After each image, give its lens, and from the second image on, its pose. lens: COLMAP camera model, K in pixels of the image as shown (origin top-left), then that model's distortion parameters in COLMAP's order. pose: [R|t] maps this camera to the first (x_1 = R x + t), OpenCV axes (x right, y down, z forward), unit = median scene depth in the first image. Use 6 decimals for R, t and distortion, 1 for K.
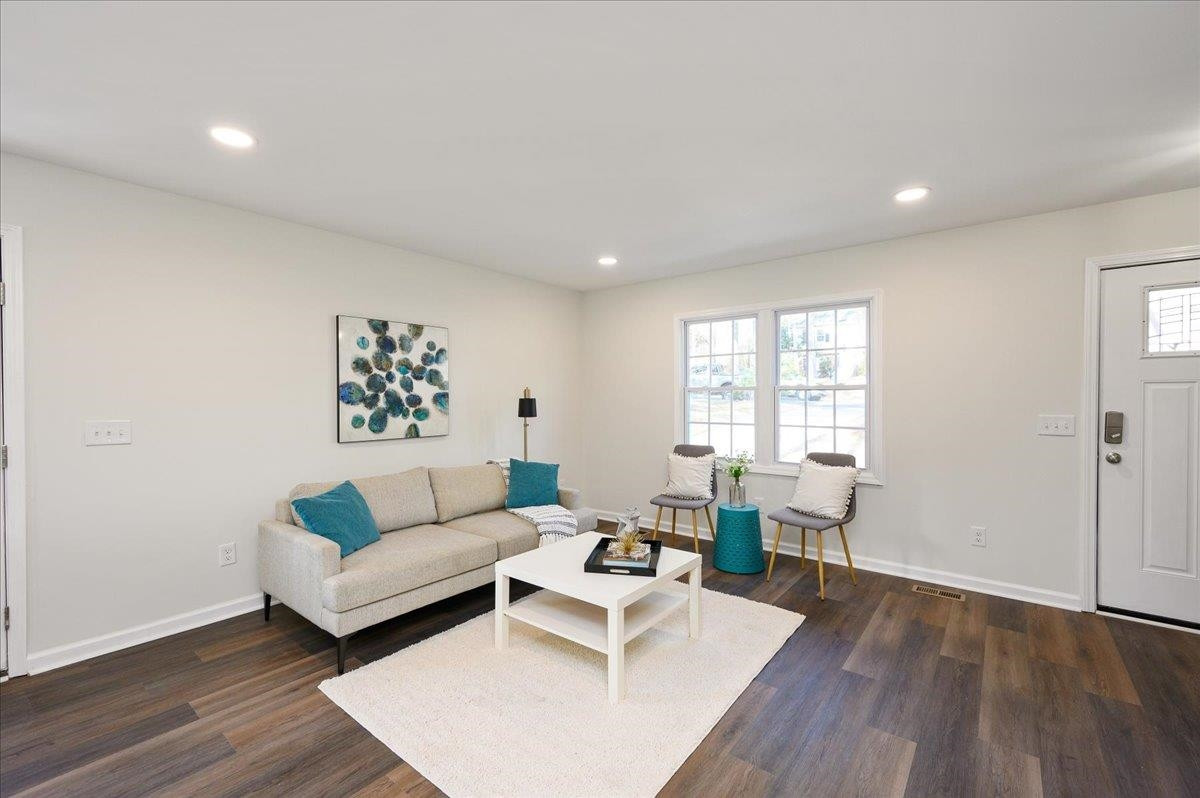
lens RADIAL K [[504.9, 0, 598.7], [0, 504.9, 399.2], [0, 0, 1]] dist [-0.000416, -0.000104]
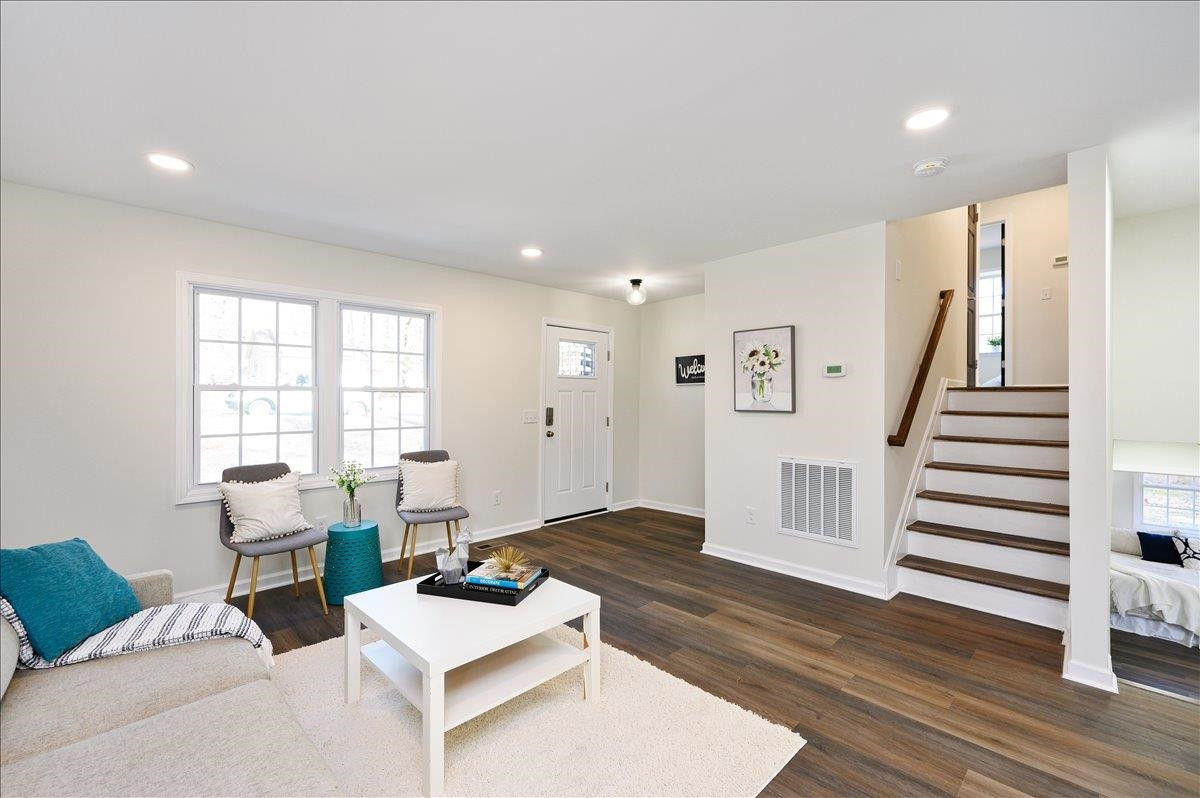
lens RADIAL K [[504.9, 0, 598.7], [0, 504.9, 399.2], [0, 0, 1]] dist [-0.000416, -0.000104]
pose [[0.116408, 0.001042, 0.993201, -0.551319], [0.006072, 0.999980, -0.001761, 0.000334], [-0.993183, 0.006236, 0.116400, 0.496070]]
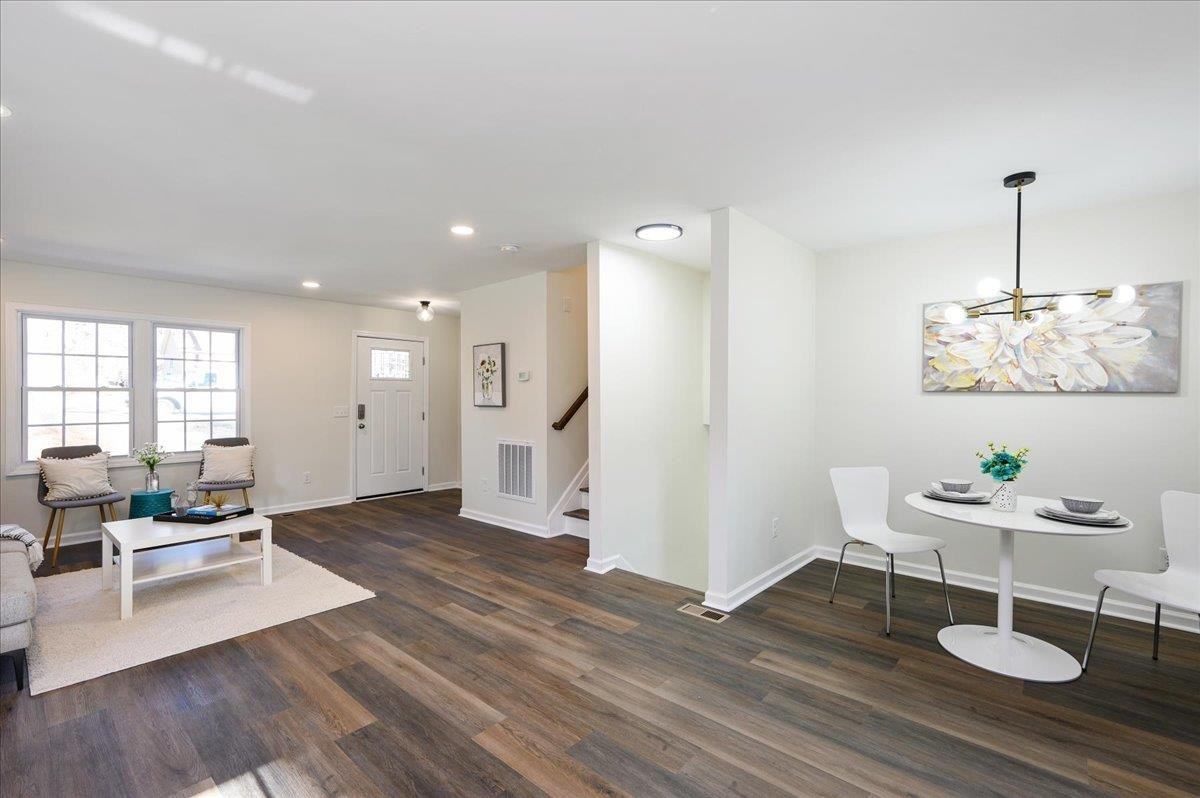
lens RADIAL K [[530.4, 0, 598.2], [0, 530.4, 399.3], [0, 0, 1]] dist [0.001404, 0.000088]
pose [[0.048178, -0.002120, 0.998837, -0.919347], [0.008063, 0.999966, 0.001734, 0.006635], [-0.998806, 0.007970, 0.048194, -0.081903]]
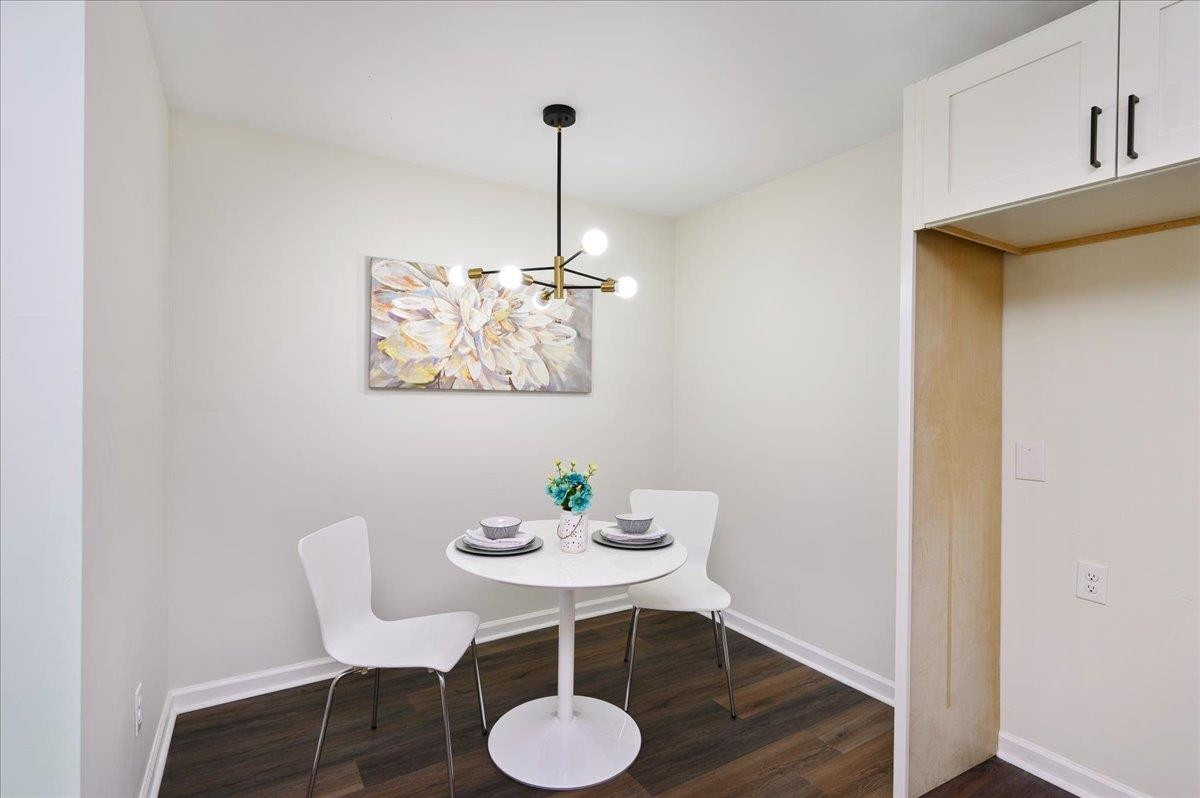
lens RADIAL K [[575.7, 0, 600.0], [0, 575.7, 399.0], [0, 0, 1]] dist [0.000327, 0.000220]
pose [[-0.945000, -0.003341, 0.327052, -0.399146], [0.000556, 0.999930, 0.011822, 0.003919], [-0.327069, 0.011353, -0.944932, -0.059816]]
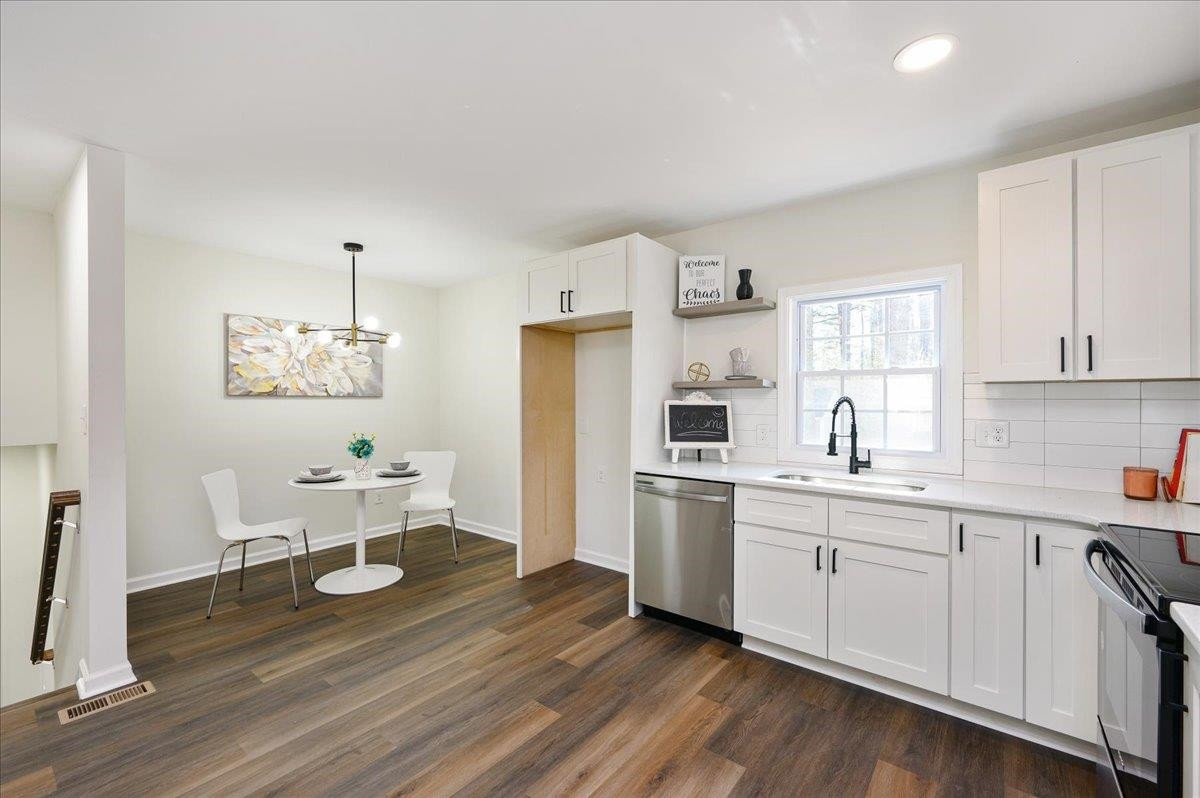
lens RADIAL K [[504.9, 0, 598.7], [0, 504.9, 399.2], [0, 0, 1]] dist [-0.000416, -0.000104]
pose [[-0.999946, 0.010090, -0.002507, -0.633823], [0.010061, 0.999886, 0.011222, 0.002171], [0.002620, 0.011196, -0.999934, 0.370083]]
